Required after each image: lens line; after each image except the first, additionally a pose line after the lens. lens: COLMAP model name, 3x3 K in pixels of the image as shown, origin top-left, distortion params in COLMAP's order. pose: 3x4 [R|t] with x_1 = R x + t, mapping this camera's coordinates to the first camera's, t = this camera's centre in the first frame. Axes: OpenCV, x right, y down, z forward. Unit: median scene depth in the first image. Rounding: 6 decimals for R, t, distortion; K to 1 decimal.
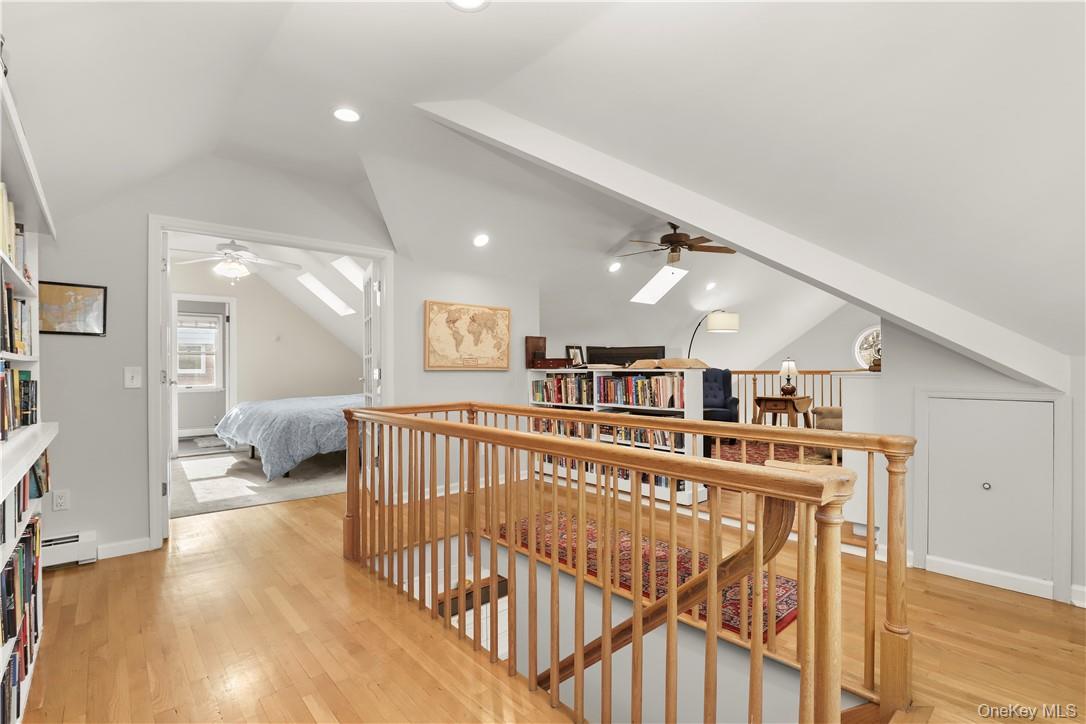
lens RADIAL K [[509.5, 0, 541.9], [0, 509.5, 363.9], [0, 0, 1]] dist [-0.036607, 0.006453]
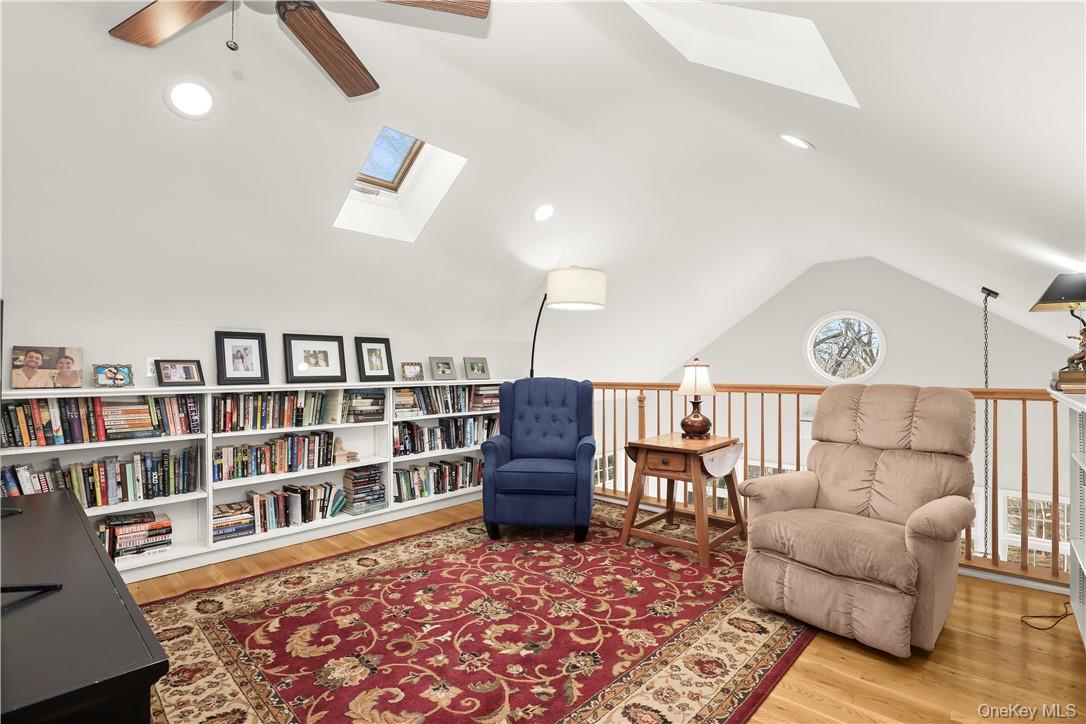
lens RADIAL K [[509.5, 0, 546.5], [0, 509.5, 363.9], [0, 0, 1]] dist [-0.036607, 0.006453]
pose [[0.994053, -0.001183, 0.108894, 0.294097], [0.001494, 0.999995, -0.002772, -0.005826], [-0.108890, 0.002918, 0.994050, 0.535352]]
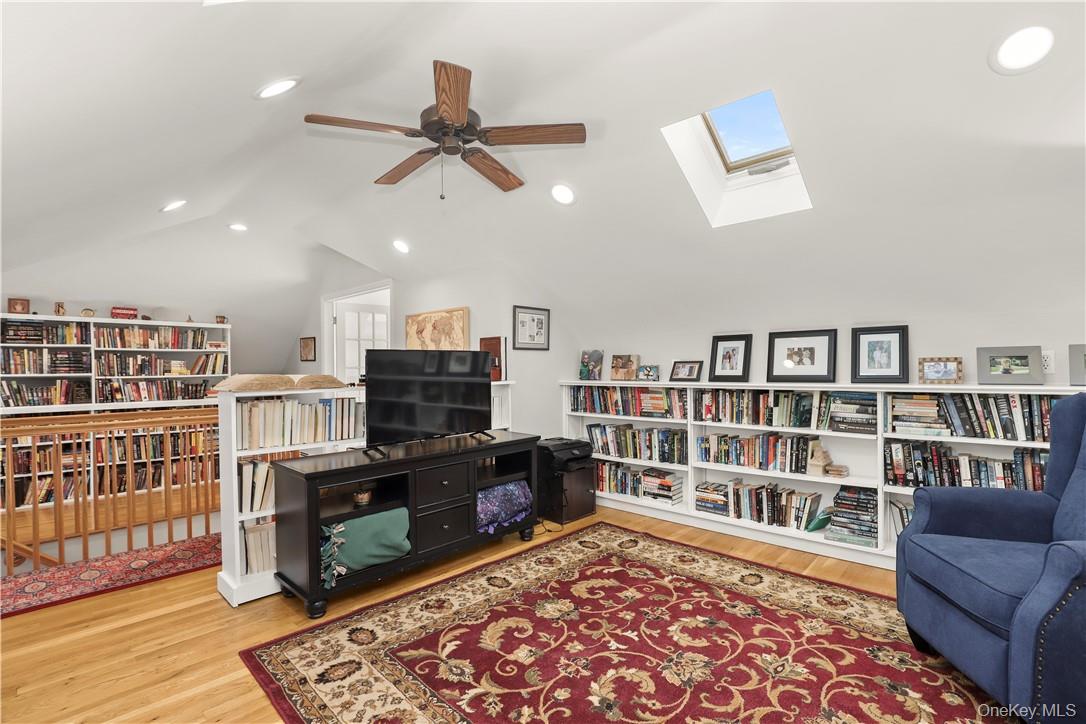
lens RADIAL K [[509.5, 0, 545.5], [0, 509.5, 365.1], [0, 0, 1]] dist [-0.036607, 0.006453]
pose [[0.086627, -0.003989, -0.996233, 0.569455], [0.017936, 0.999836, -0.002443, -0.007790], [0.996079, -0.017657, 0.086685, 0.789086]]
